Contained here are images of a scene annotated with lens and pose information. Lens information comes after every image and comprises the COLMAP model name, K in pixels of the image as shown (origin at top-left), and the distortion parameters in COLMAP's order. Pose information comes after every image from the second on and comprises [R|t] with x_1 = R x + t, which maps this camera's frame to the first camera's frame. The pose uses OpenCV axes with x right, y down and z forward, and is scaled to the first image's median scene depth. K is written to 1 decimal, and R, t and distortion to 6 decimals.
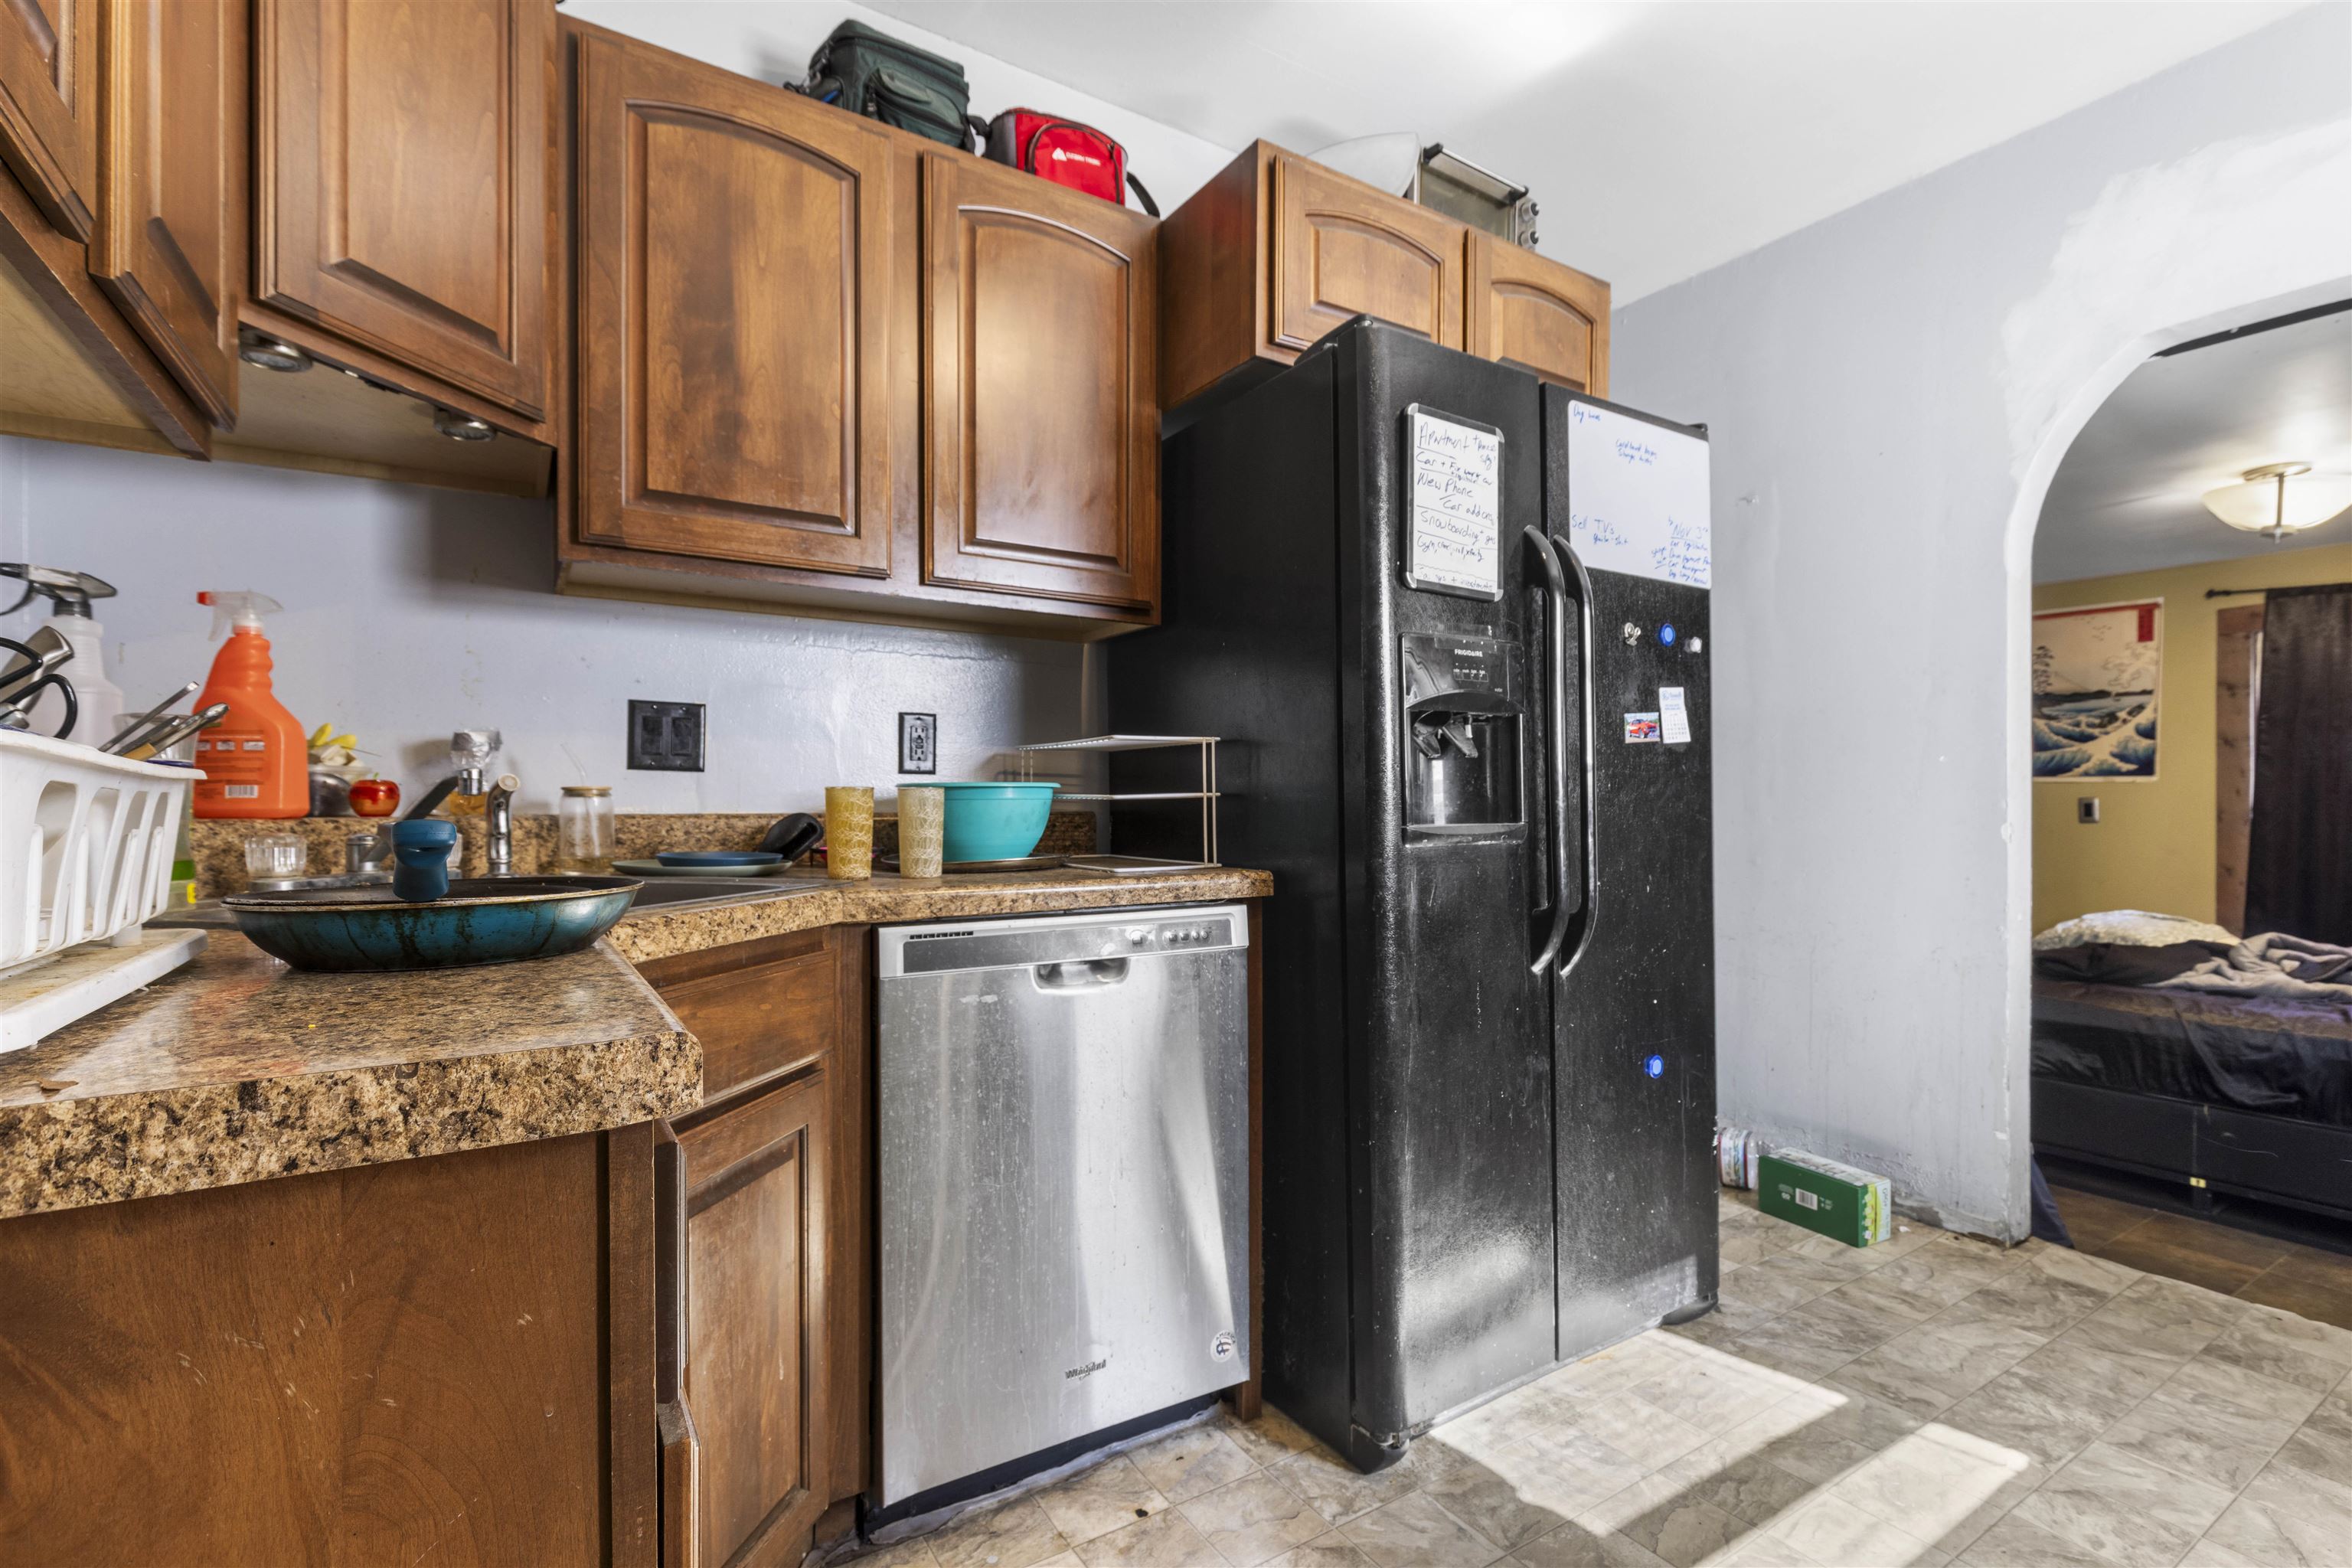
lens RADIAL K [[1071.6, 0, 1167.1], [0, 1071.6, 796.8], [0, 0, 1]] dist [0.002478, -0.000409]
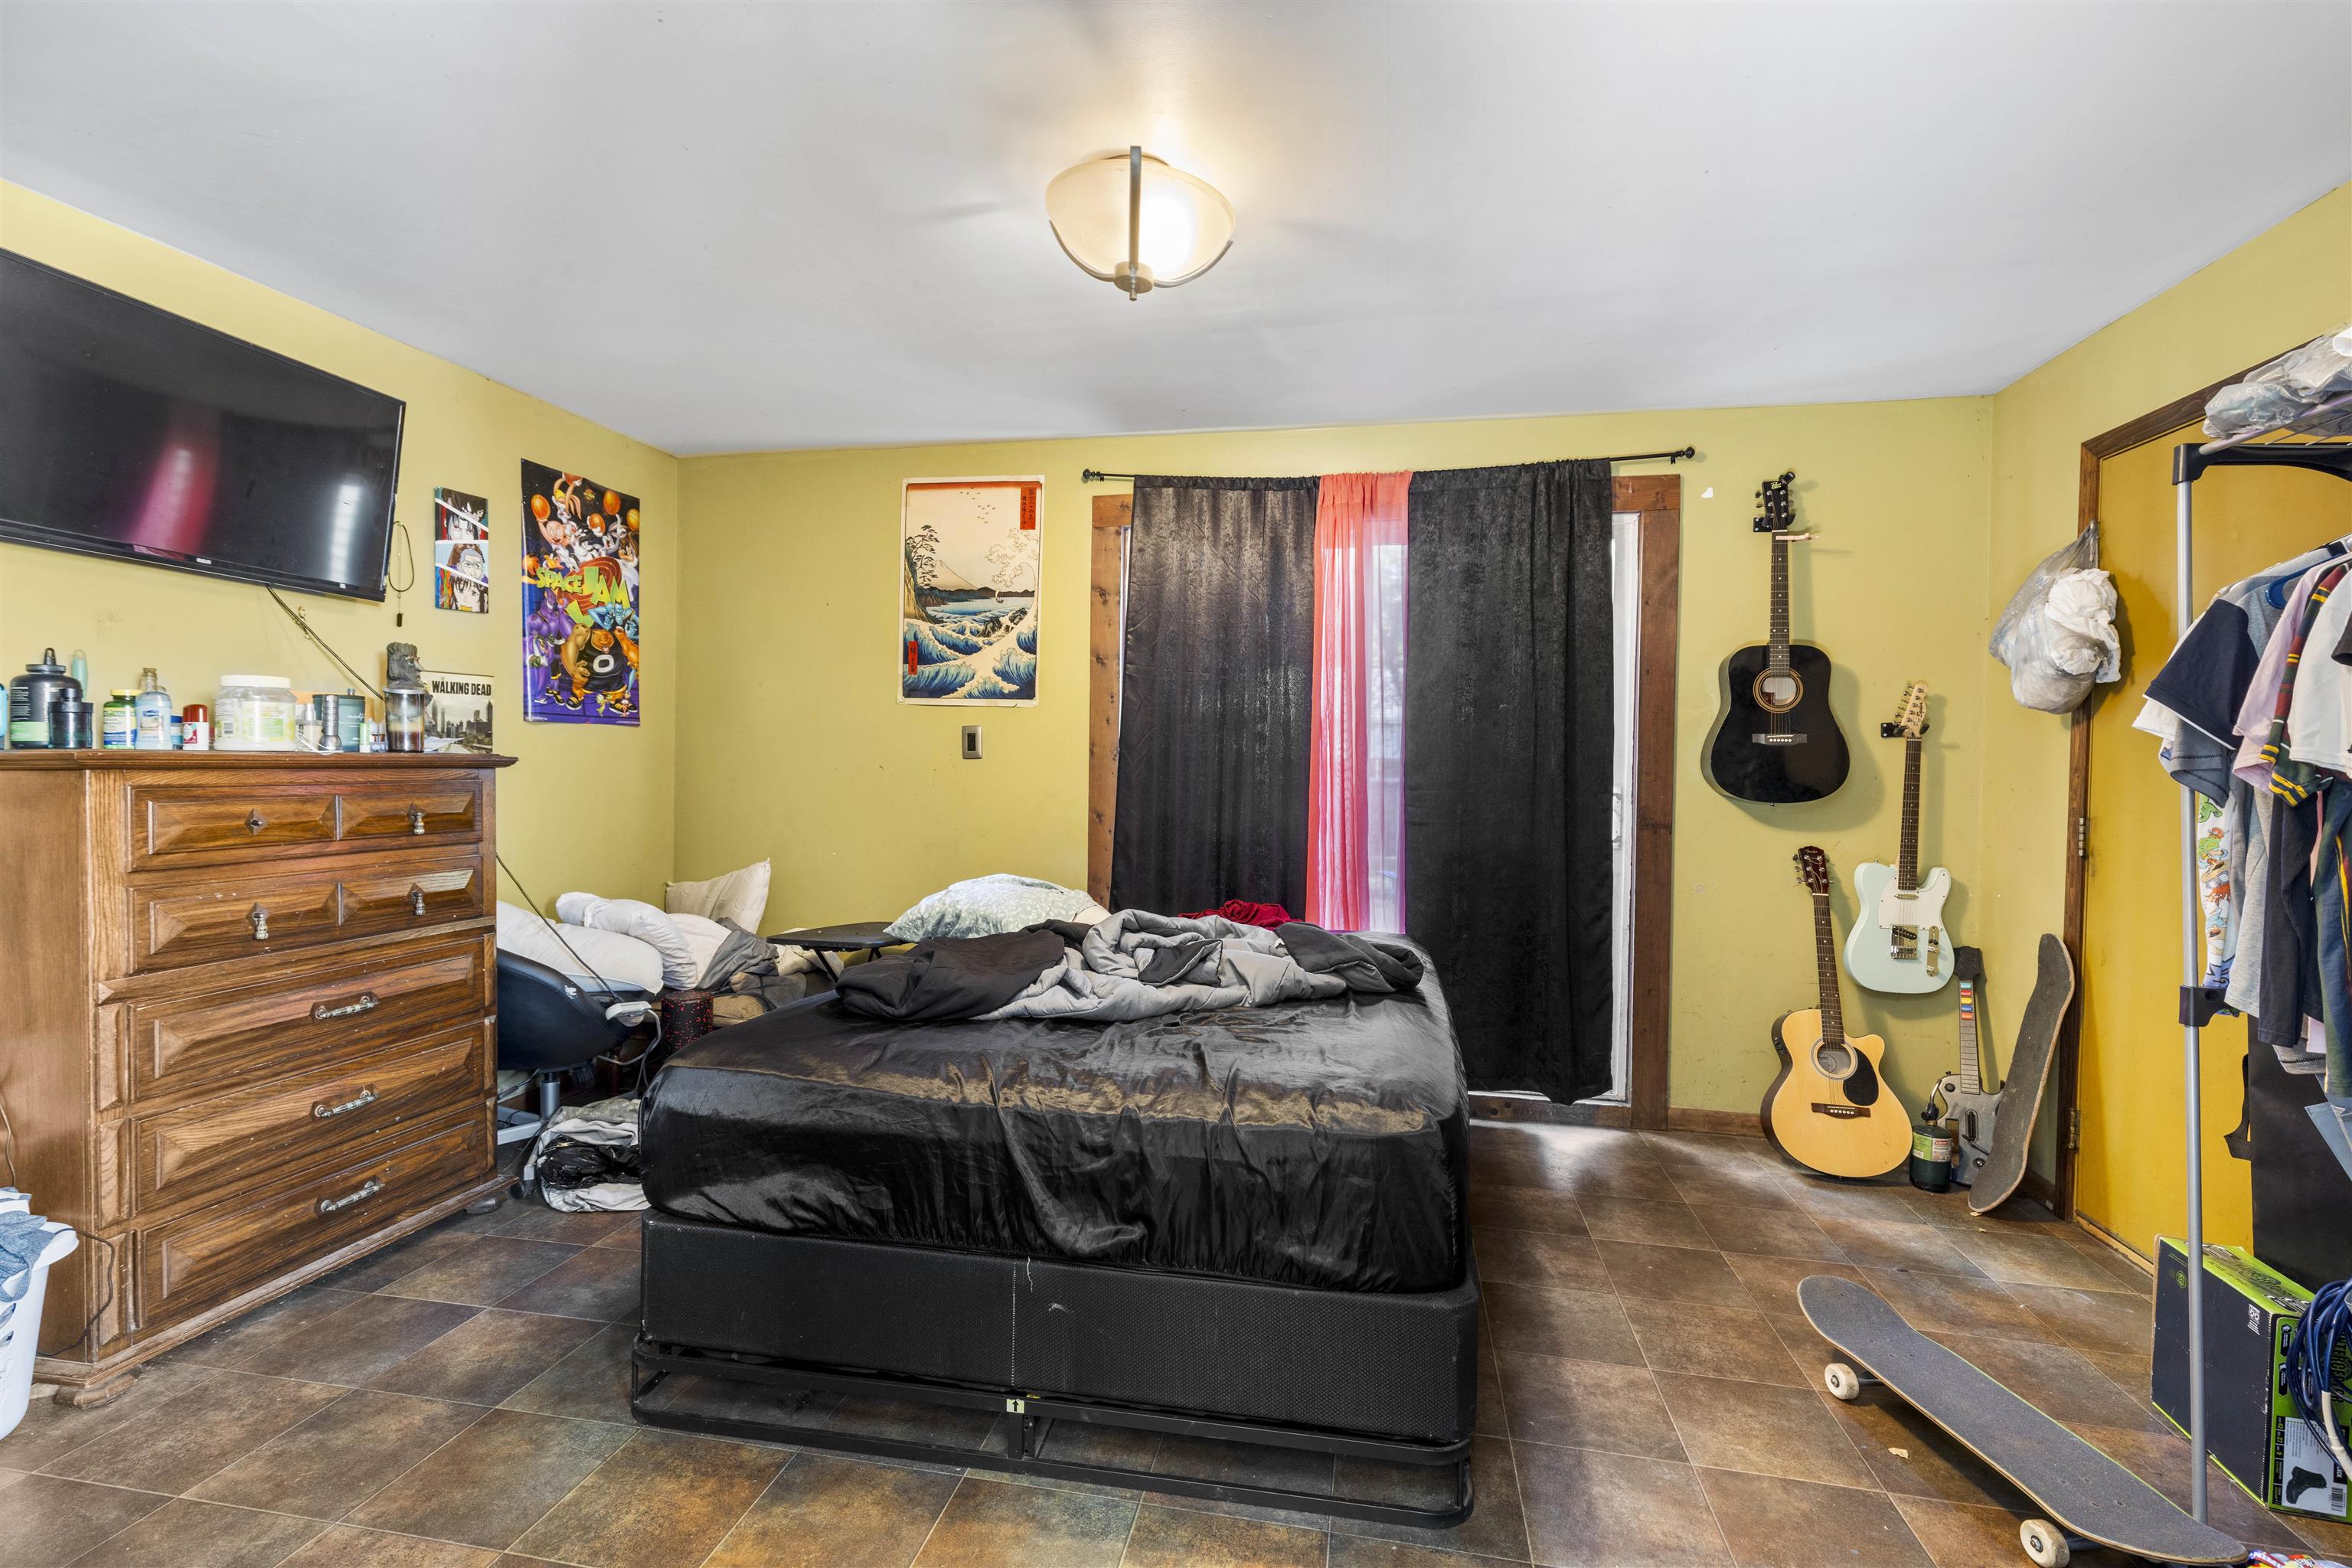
lens RADIAL K [[1071.6, 0, 1176.2], [0, 1071.6, 776.3], [0, 0, 1]] dist [0.002478, -0.000409]
pose [[0.681276, -0.009167, 0.731969, 0.484403], [-0.011308, 0.999670, 0.023044, 0.020842], [-0.731939, -0.023976, 0.680948, 0.450925]]
